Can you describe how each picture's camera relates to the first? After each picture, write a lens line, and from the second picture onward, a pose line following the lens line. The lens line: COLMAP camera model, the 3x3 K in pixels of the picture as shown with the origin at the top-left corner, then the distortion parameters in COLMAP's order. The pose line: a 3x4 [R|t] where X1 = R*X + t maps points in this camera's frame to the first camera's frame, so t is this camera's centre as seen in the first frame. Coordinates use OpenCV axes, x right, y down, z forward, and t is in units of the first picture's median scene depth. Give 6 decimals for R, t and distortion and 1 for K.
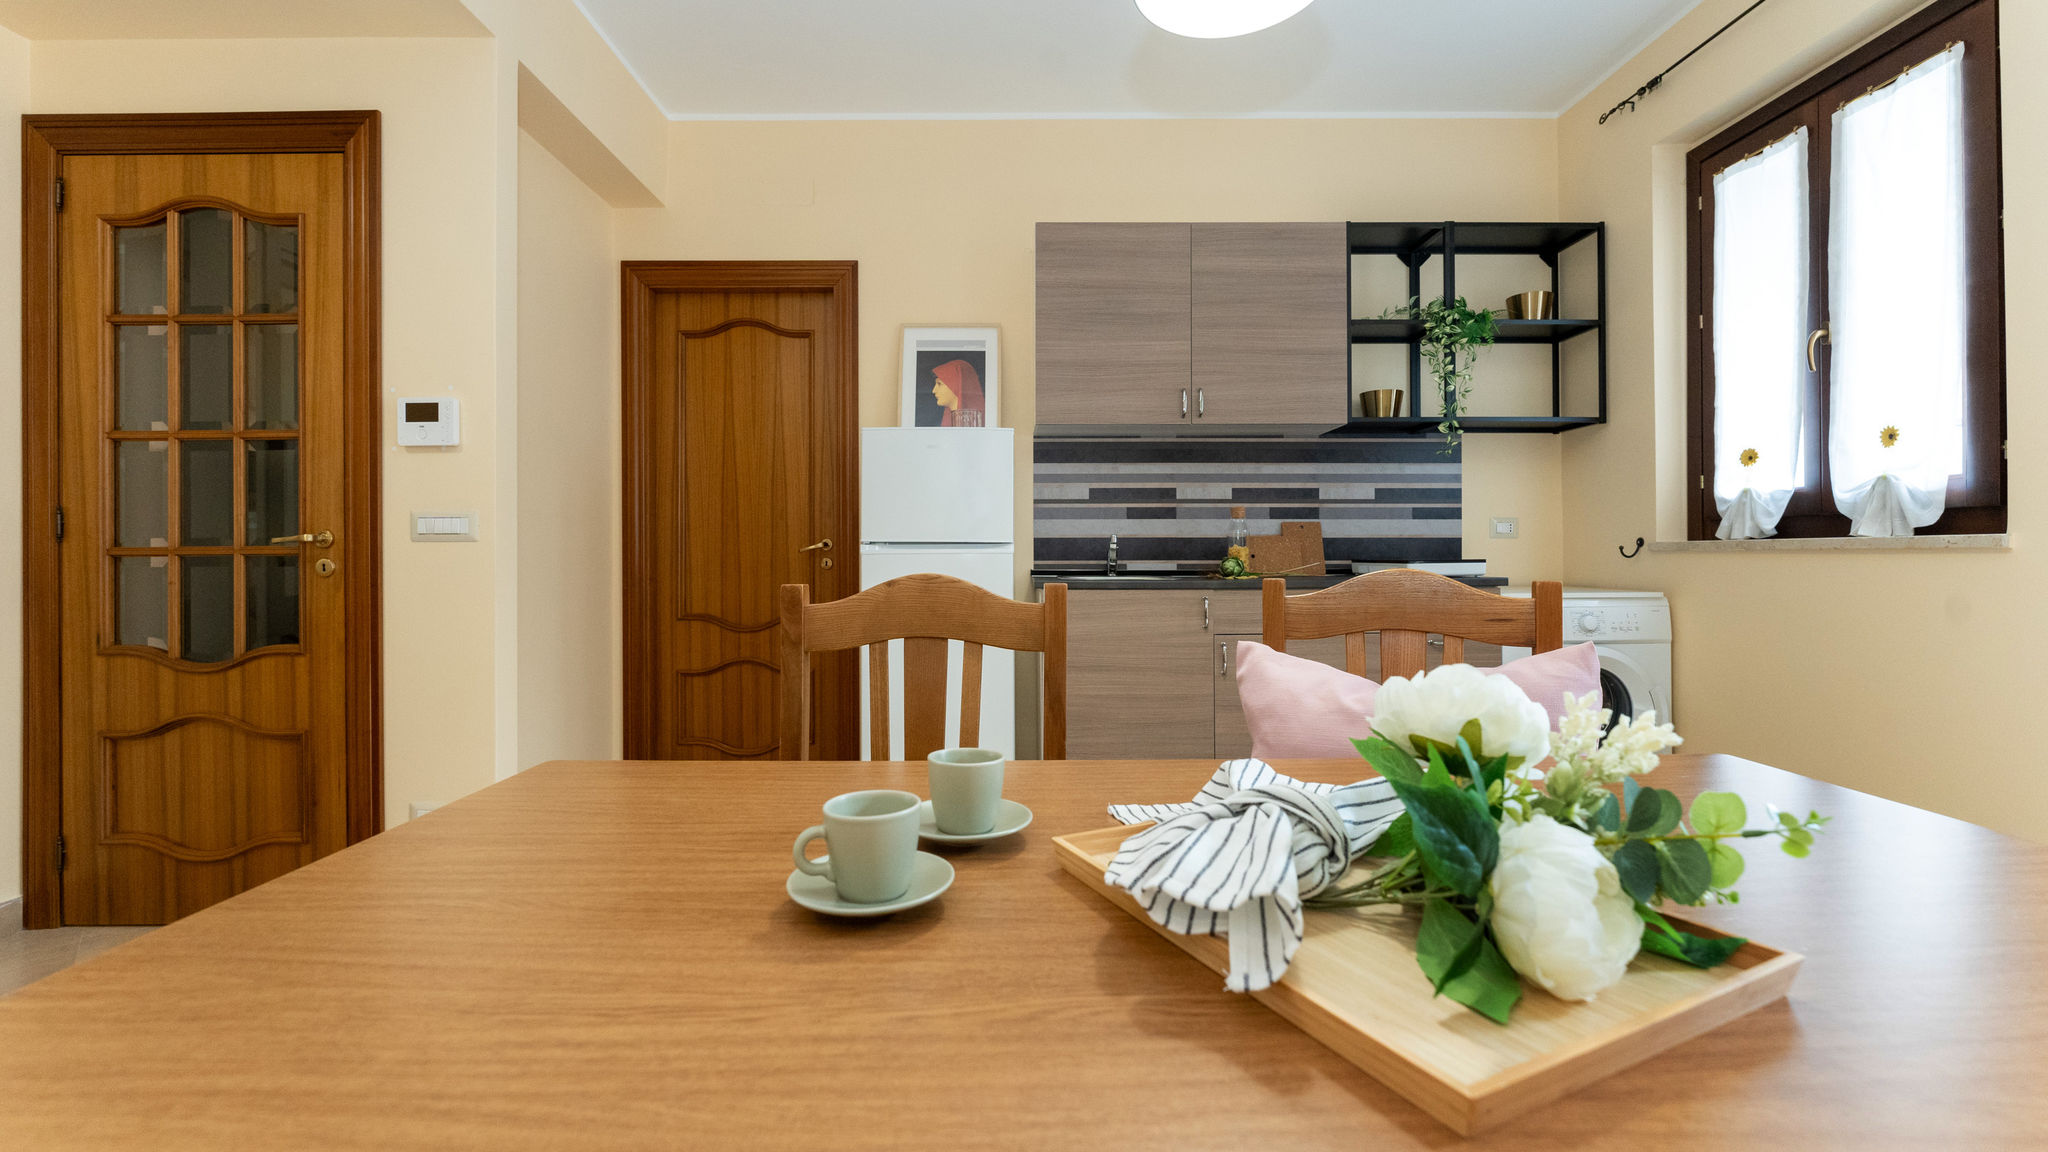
lens RADIAL K [[866.0, 0, 1004.2], [0, 866.0, 556.3], [0, 0, 1]] dist [-0.006281, 0.000268]
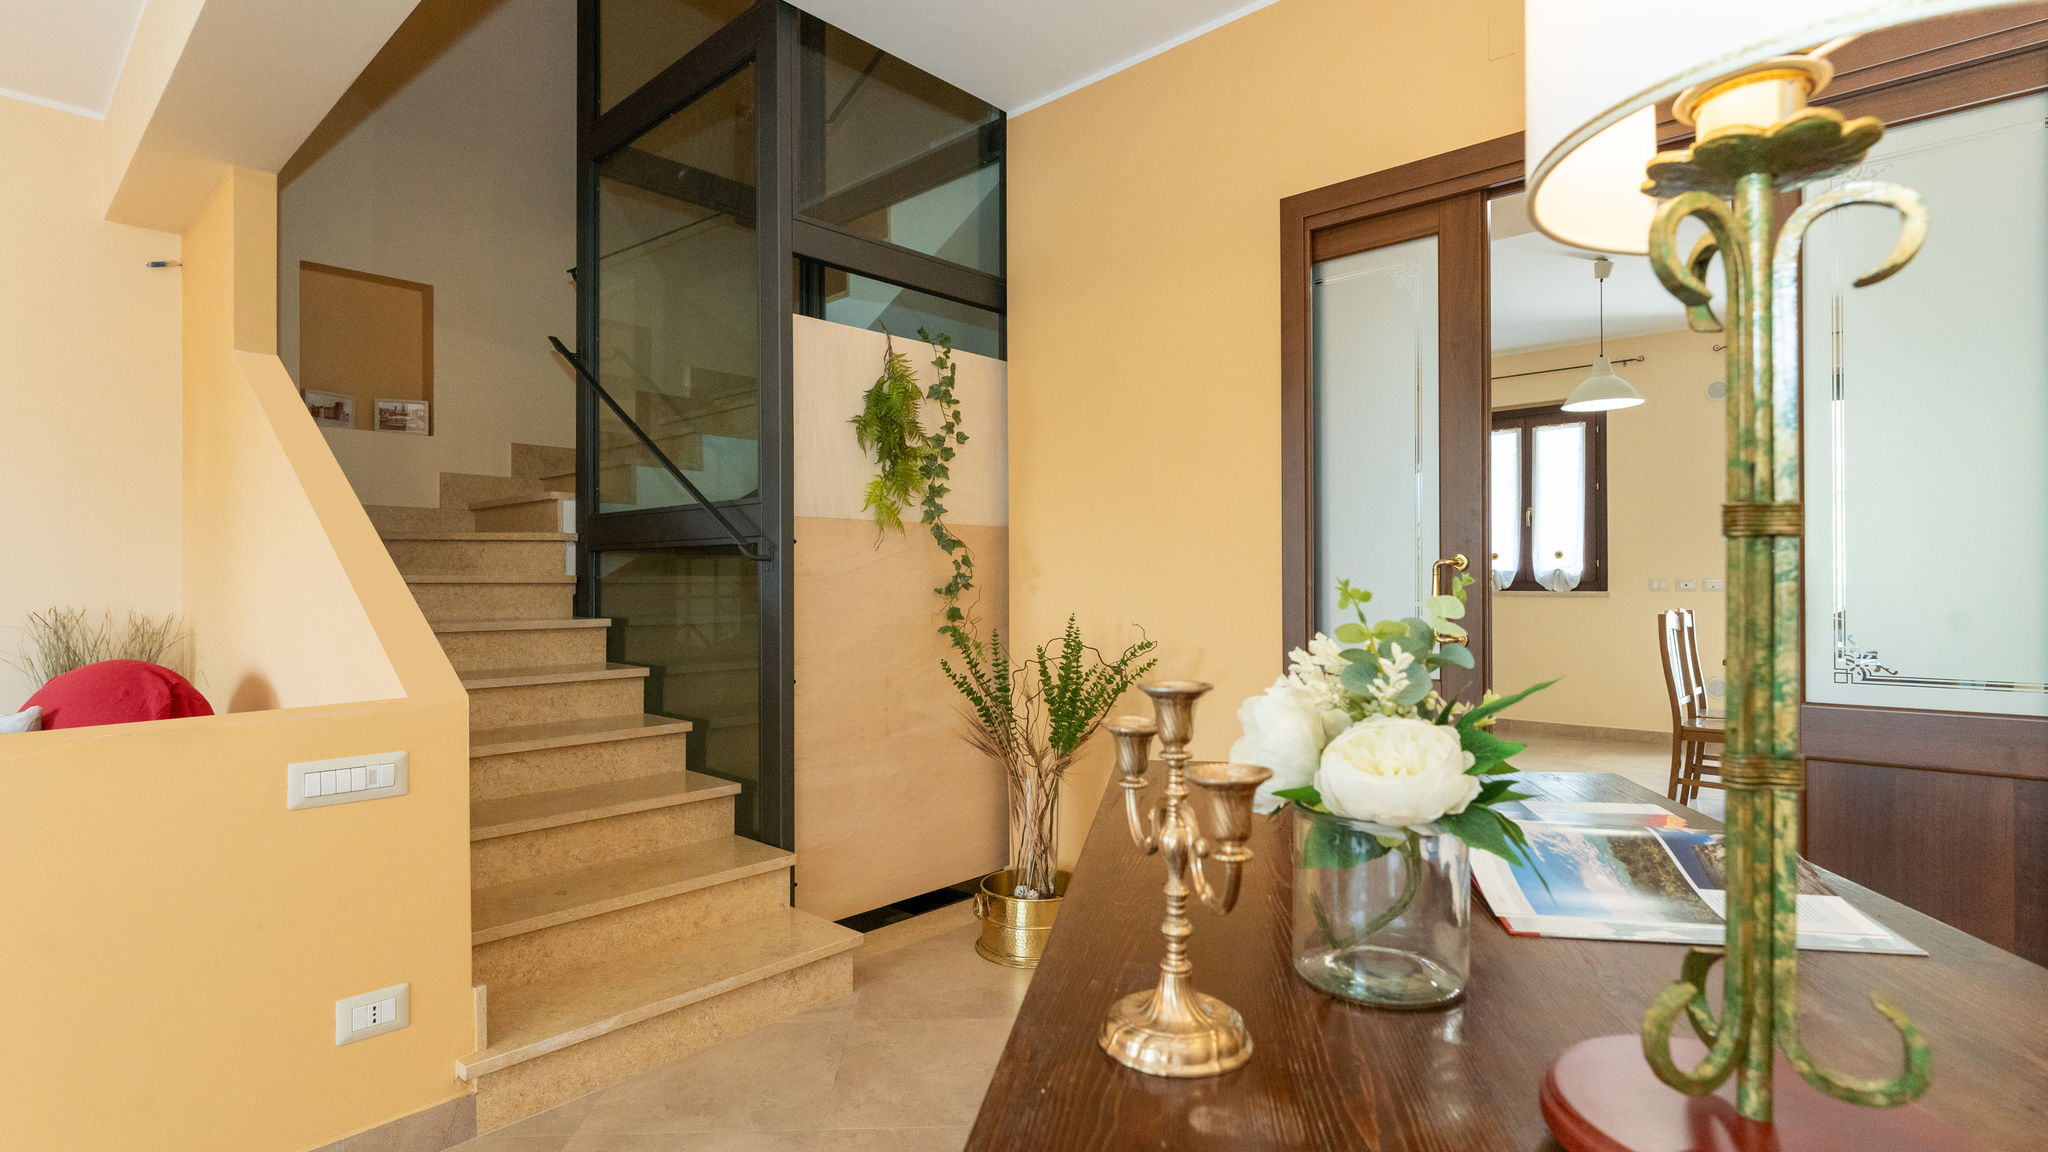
lens RADIAL K [[1000.3, 0, 1026.2], [0, 1000.3, 576.6], [0, 0, 1]] dist [0.001504, -0.000120]
pose [[0.679455, 0.006371, 0.733690, -1.643500], [-0.000943, 0.999969, -0.007810, -0.027909], [-0.733717, 0.004615, 0.679440, 0.049189]]
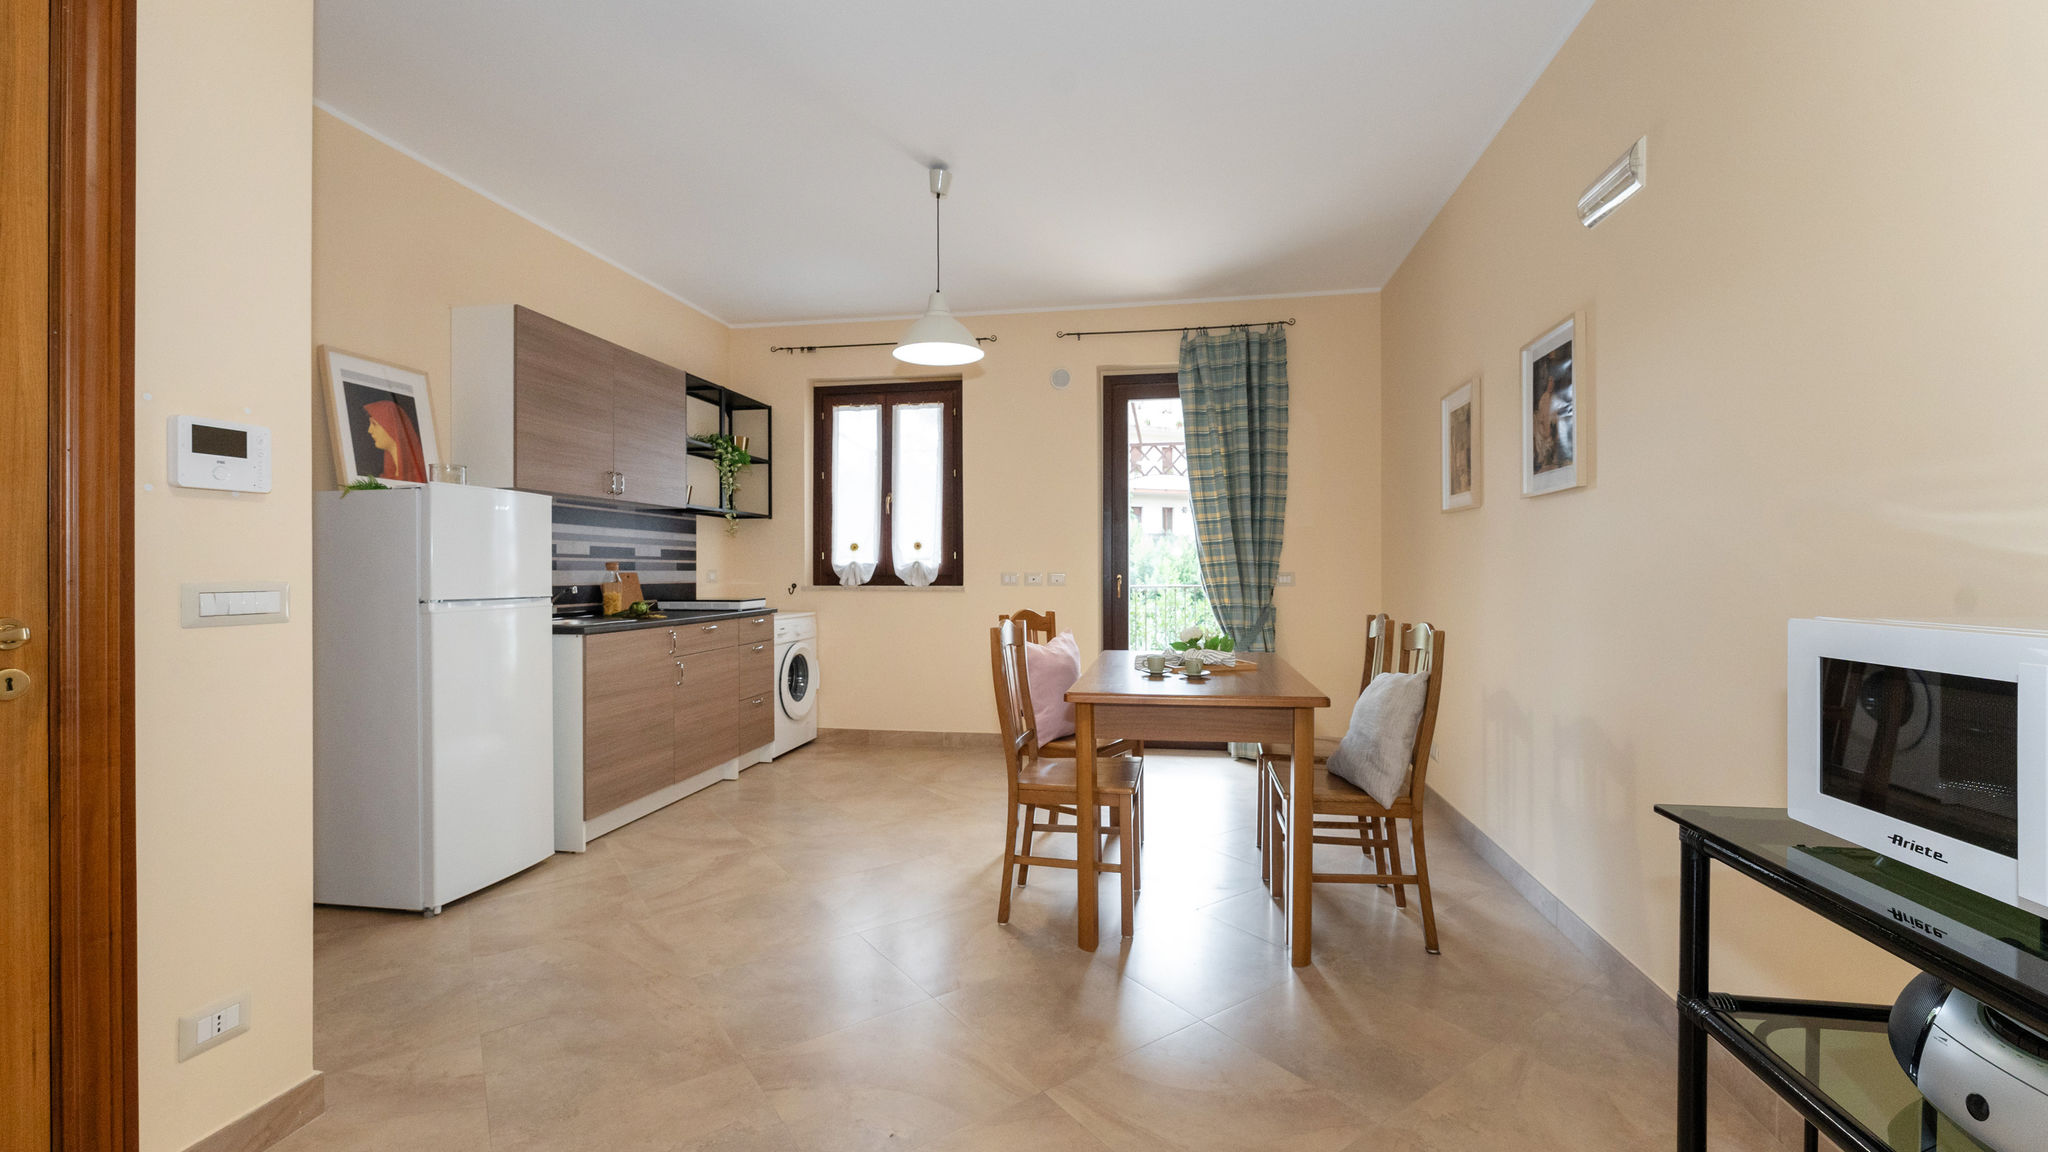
lens RADIAL K [[817.7, 0, 1023.4], [0, 817.7, 570.7], [0, 0, 1]] dist [-0.005567, 0.000291]
pose [[0.187671, 0.000897, 0.982232, -0.834996], [0.002518, 0.999996, -0.001394, -0.041321], [-0.982229, 0.002735, 0.187668, 0.163960]]
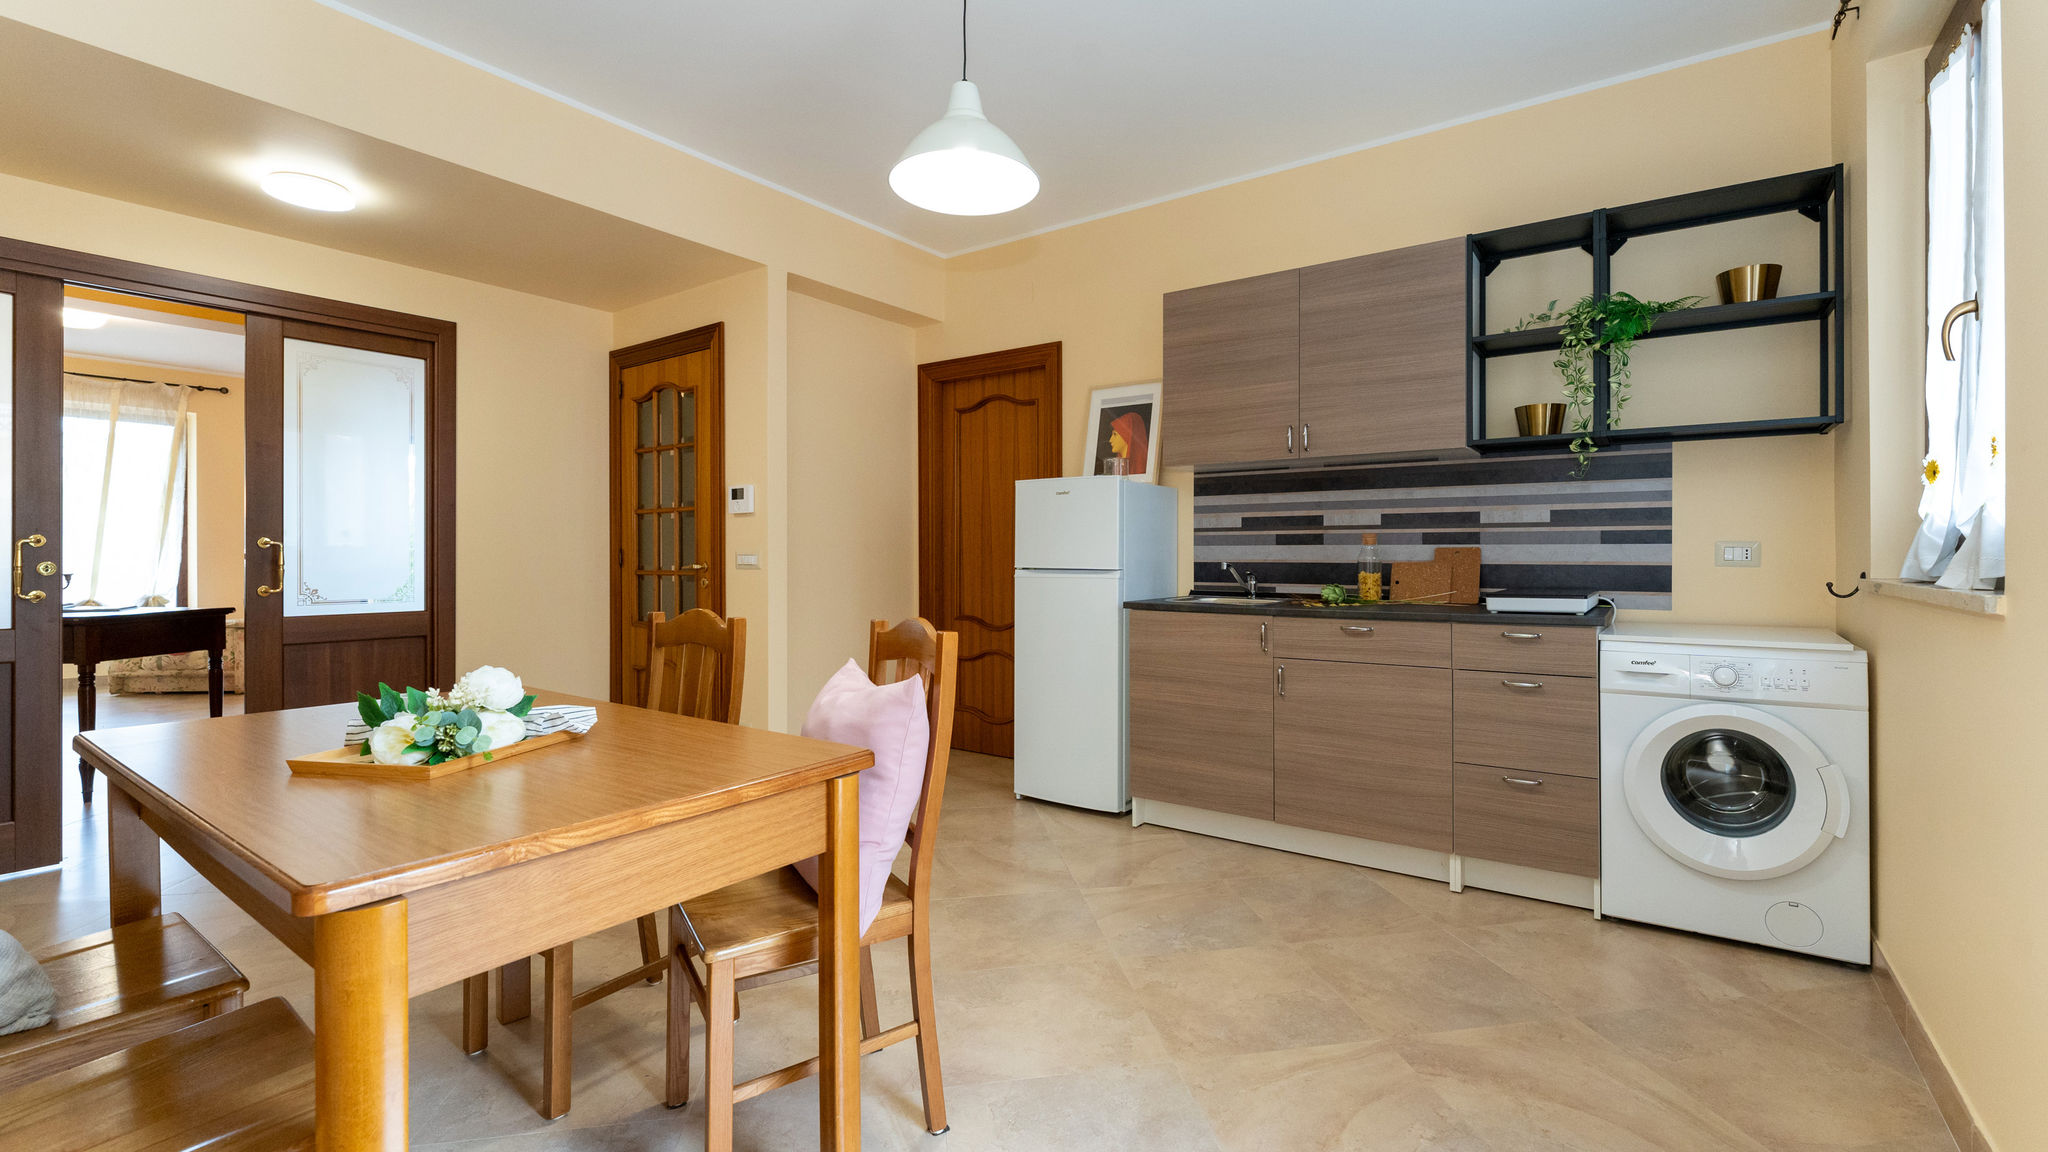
lens RADIAL K [[866.0, 0, 1064.5], [0, 866.0, 551.9], [0, 0, 1]] dist [-0.006281, 0.000268]
pose [[0.826124, 0.002793, -0.563481, 0.544364], [-0.002821, 0.999996, 0.000820, -0.035759], [0.563481, 0.000912, 0.826128, -0.036502]]
